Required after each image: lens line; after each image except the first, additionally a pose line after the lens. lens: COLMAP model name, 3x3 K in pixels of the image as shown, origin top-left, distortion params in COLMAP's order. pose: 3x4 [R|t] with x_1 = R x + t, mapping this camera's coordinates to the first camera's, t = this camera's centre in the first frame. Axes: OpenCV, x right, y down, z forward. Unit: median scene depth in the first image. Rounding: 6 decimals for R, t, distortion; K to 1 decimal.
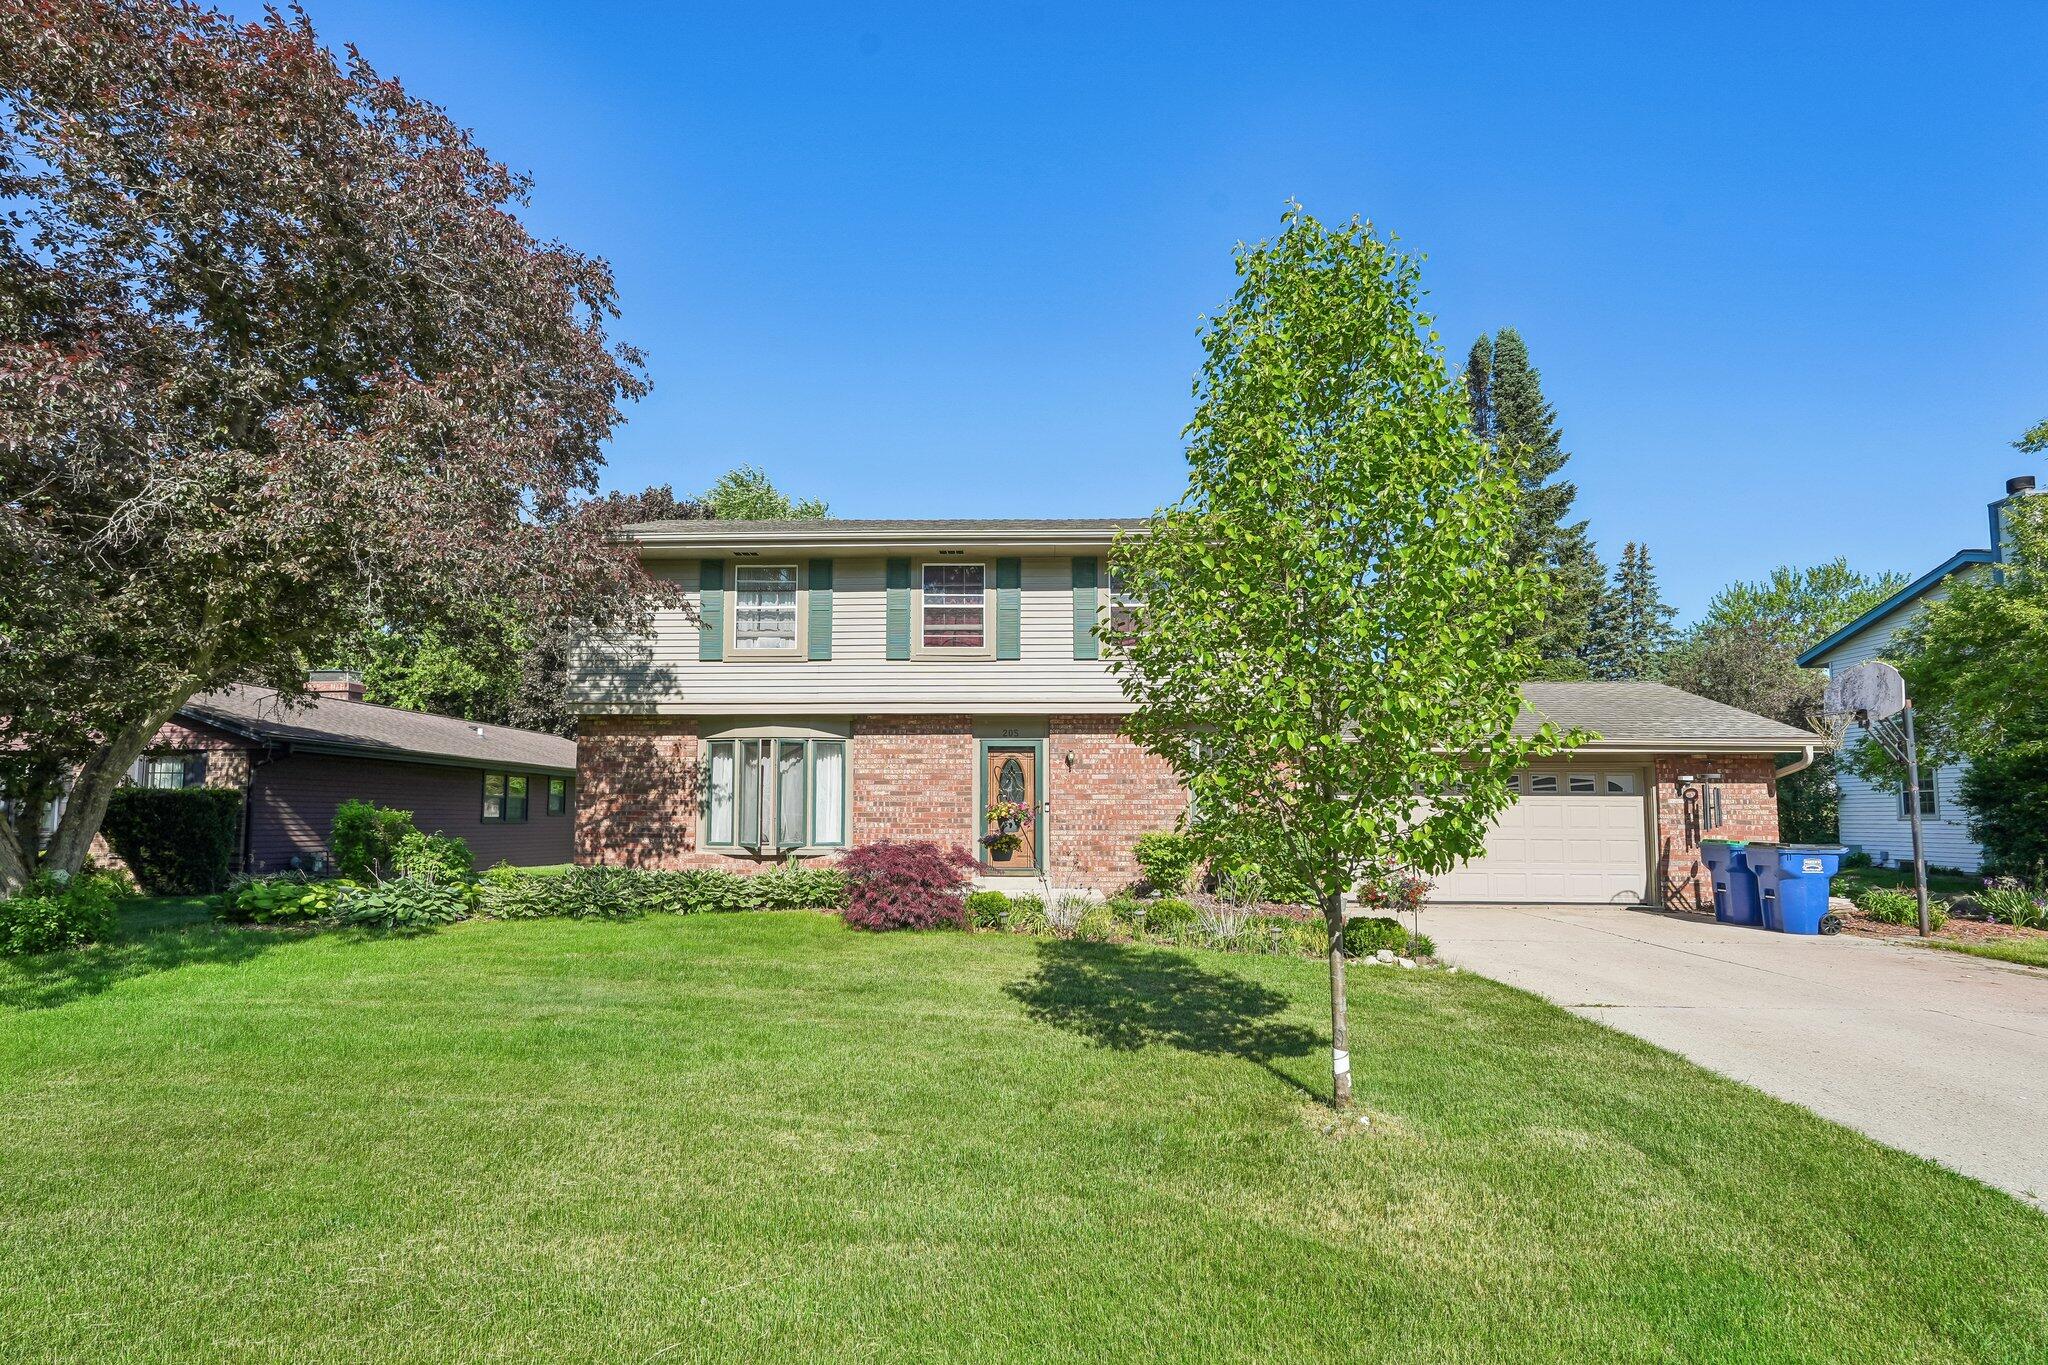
lens RADIAL K [[901.3, 0, 1034.6], [0, 901.3, 690.2], [0, 0, 1]] dist [0.002101, 0.001131]
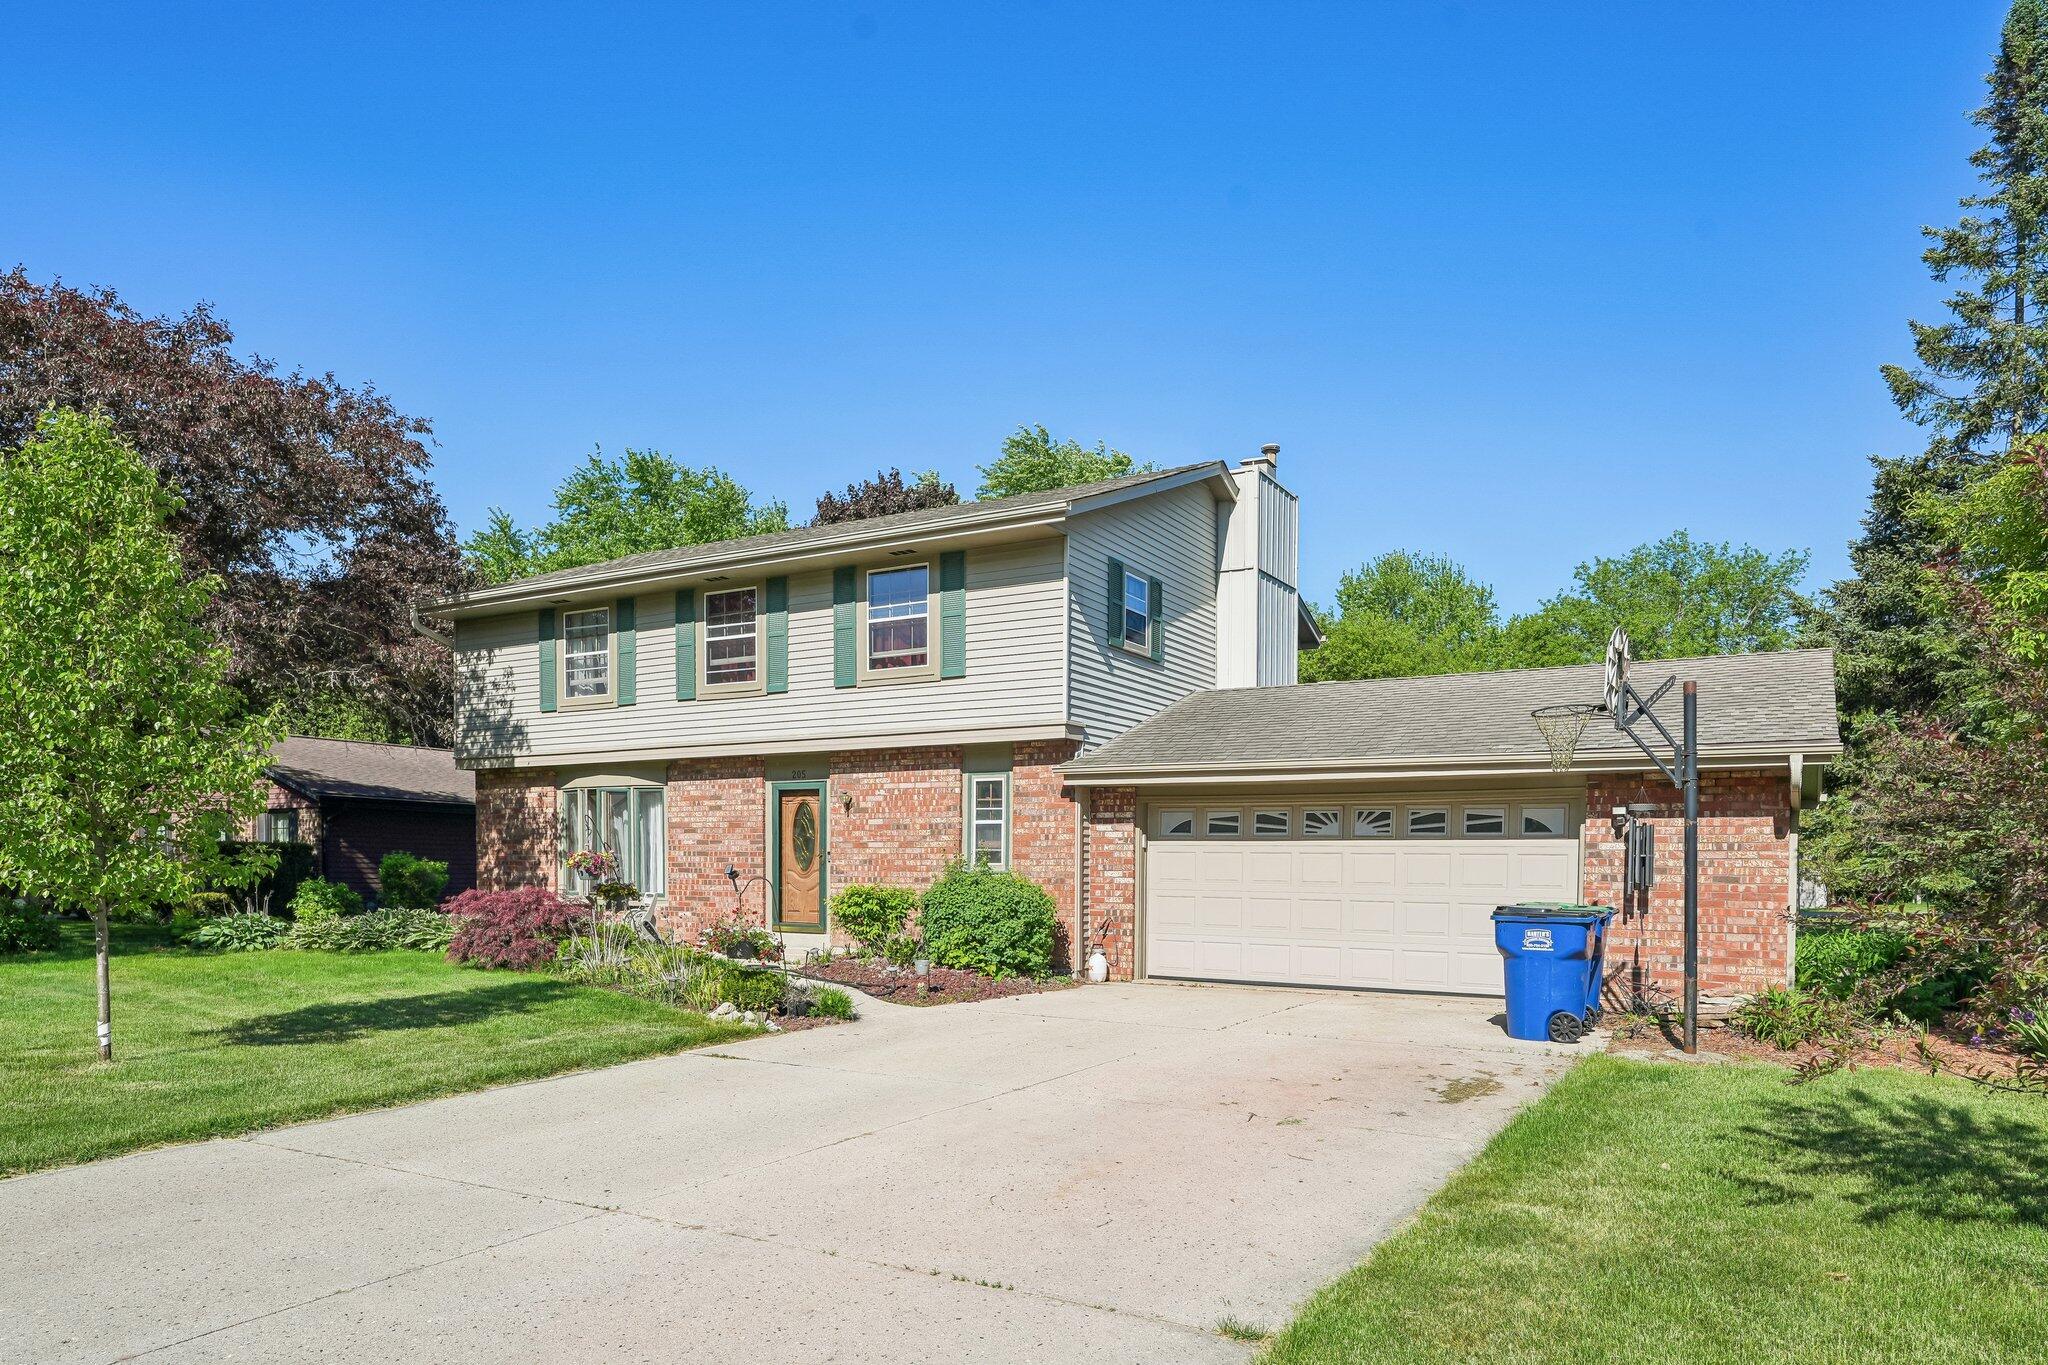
lens RADIAL K [[1306.8, 0, 1040.8], [0, 1306.8, 800.2], [0, 0, 1]] dist [-0.002382, -0.000815]
pose [[0.876001, -0.021647, -0.481824, 0.813973], [0.061618, 0.995829, 0.067288, 0.000974], [0.478358, -0.088633, 0.873681, -0.018578]]
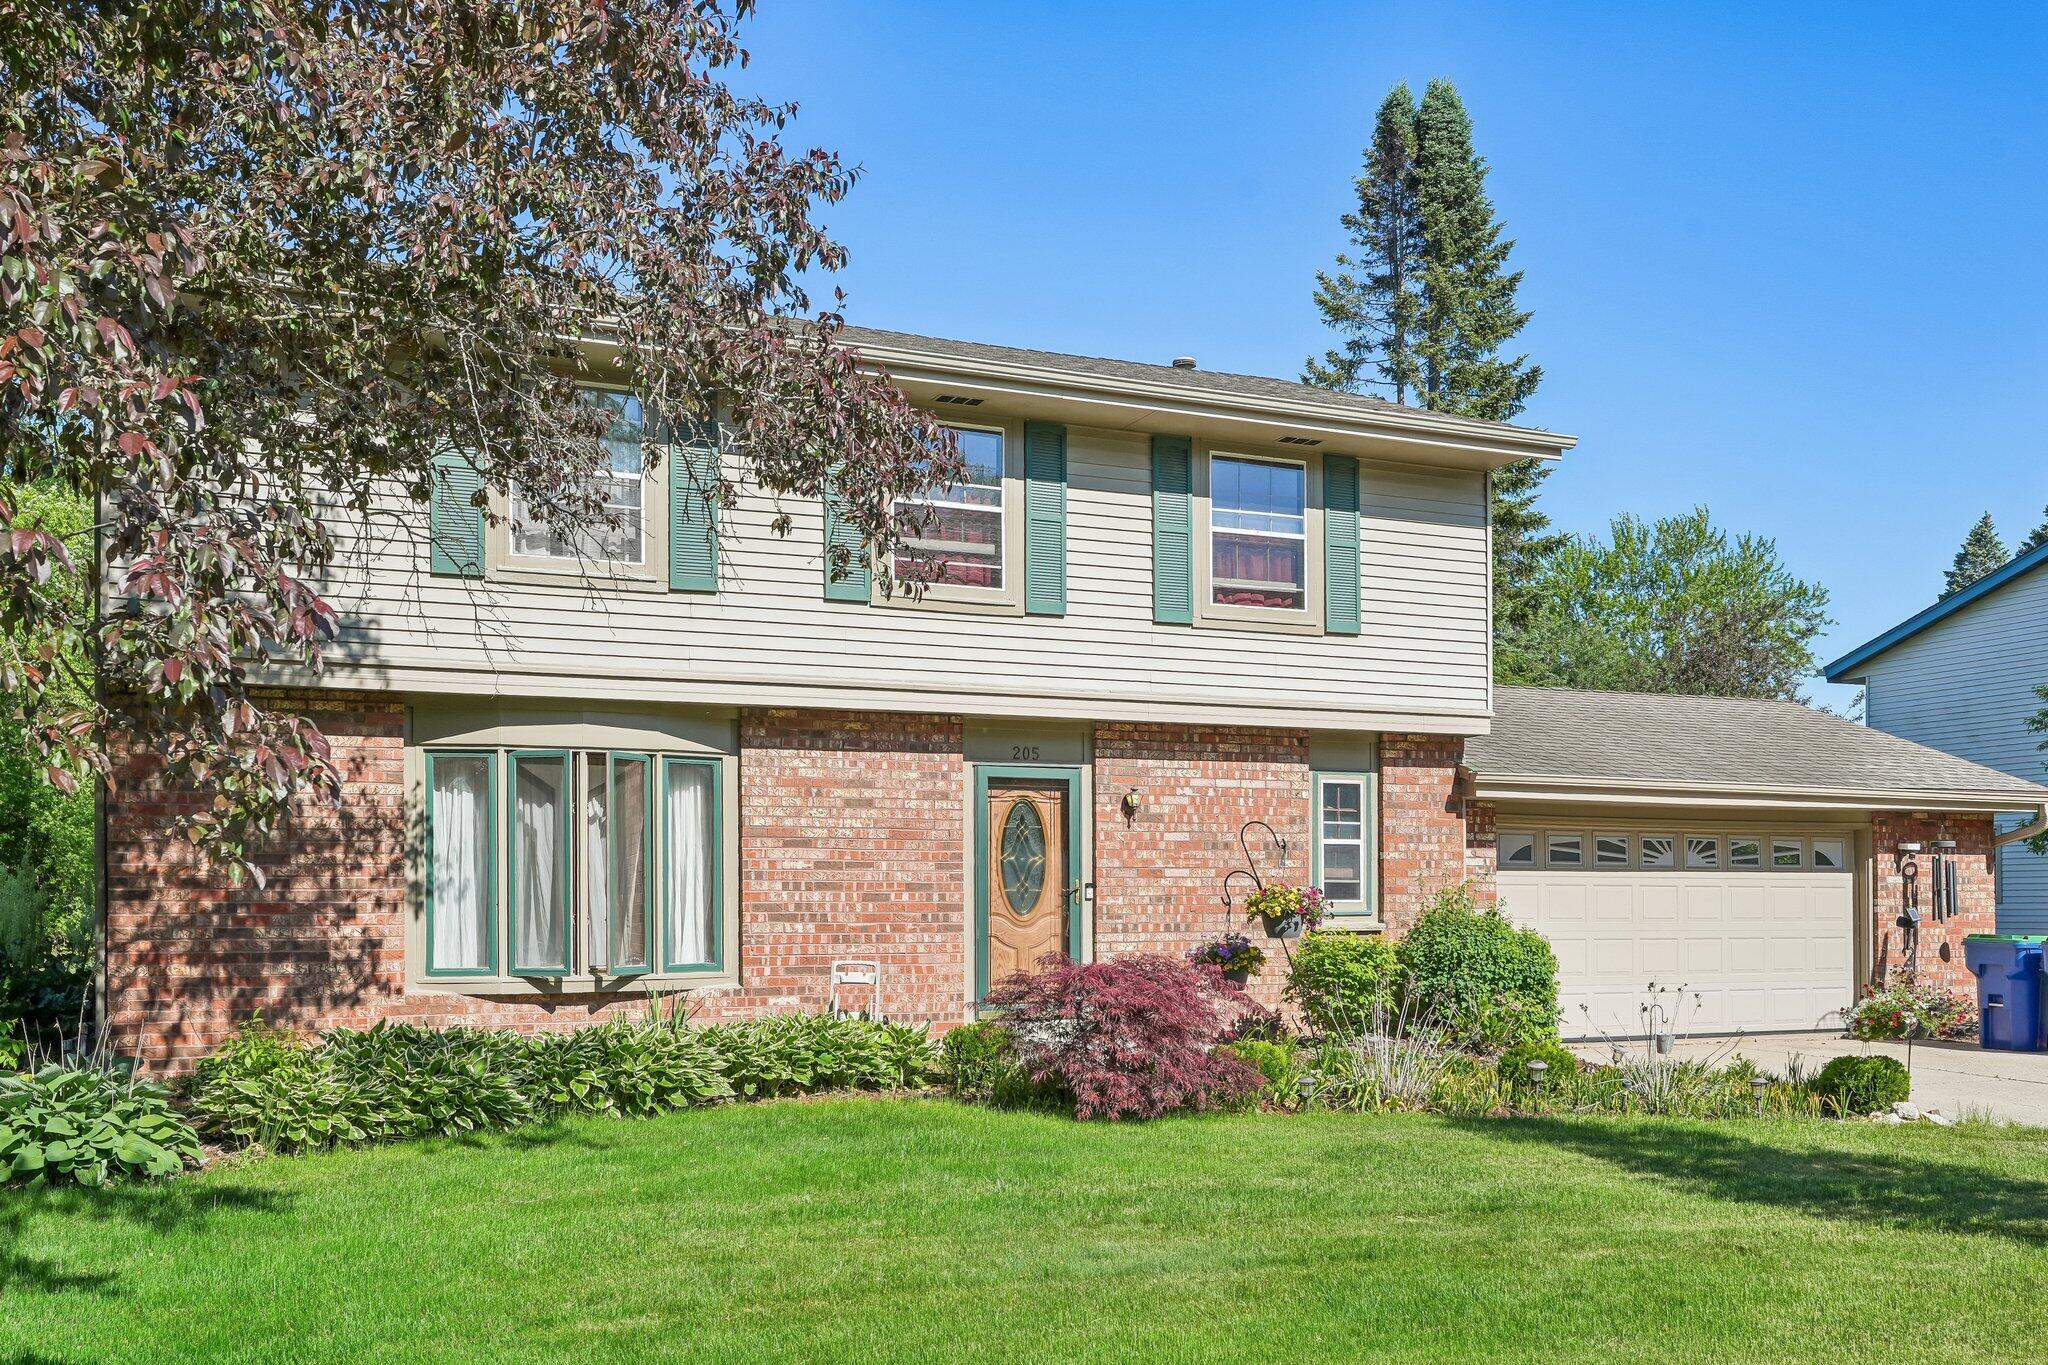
lens RADIAL K [[1786.0, 0, 1049.2], [0, 1786.0, 749.5], [0, 0, 1]] dist [0.032516, -0.026605]
pose [[0.902929, 0.030390, 0.428715, -0.472462], [-0.053769, 0.997647, 0.042525, -0.000242], [-0.426414, -0.061449, 0.902439, 0.040750]]
